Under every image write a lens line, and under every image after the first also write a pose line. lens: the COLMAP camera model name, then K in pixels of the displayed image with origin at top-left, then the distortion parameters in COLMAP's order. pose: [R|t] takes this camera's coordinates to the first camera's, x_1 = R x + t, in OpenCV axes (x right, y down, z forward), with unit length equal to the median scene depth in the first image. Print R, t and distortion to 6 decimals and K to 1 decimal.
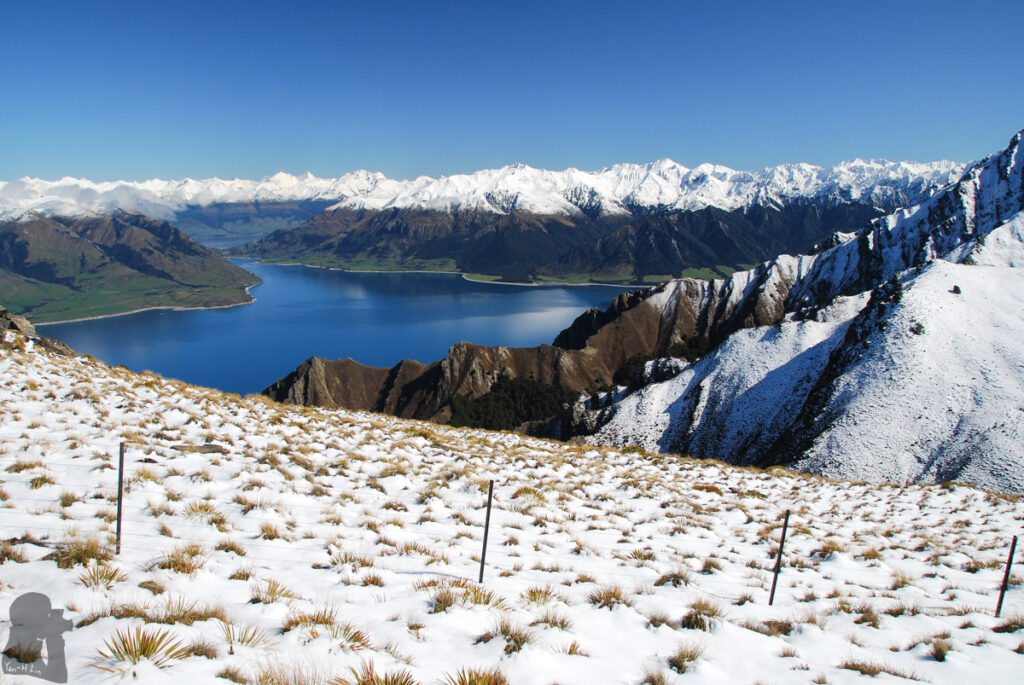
lens RADIAL K [[837.1, 0, 511.3], [0, 837.1, 358.1], [0, 0, 1]] dist [-0.127485, 0.148983]
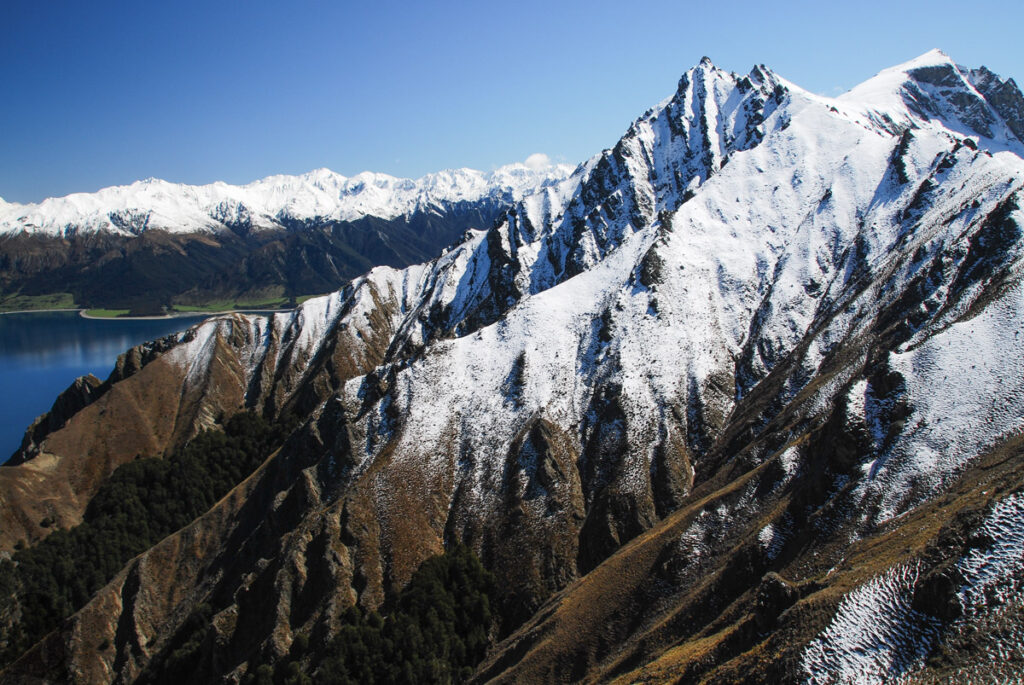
lens RADIAL K [[837.1, 0, 511.3], [0, 837.1, 358.1], [0, 0, 1]] dist [-0.127485, 0.148983]
pose [[0.929755, -0.095425, 0.355597, 0.048447], [0.101599, 0.994825, 0.001319, -0.011550], [-0.353883, 0.034902, 0.934638, 0.093317]]
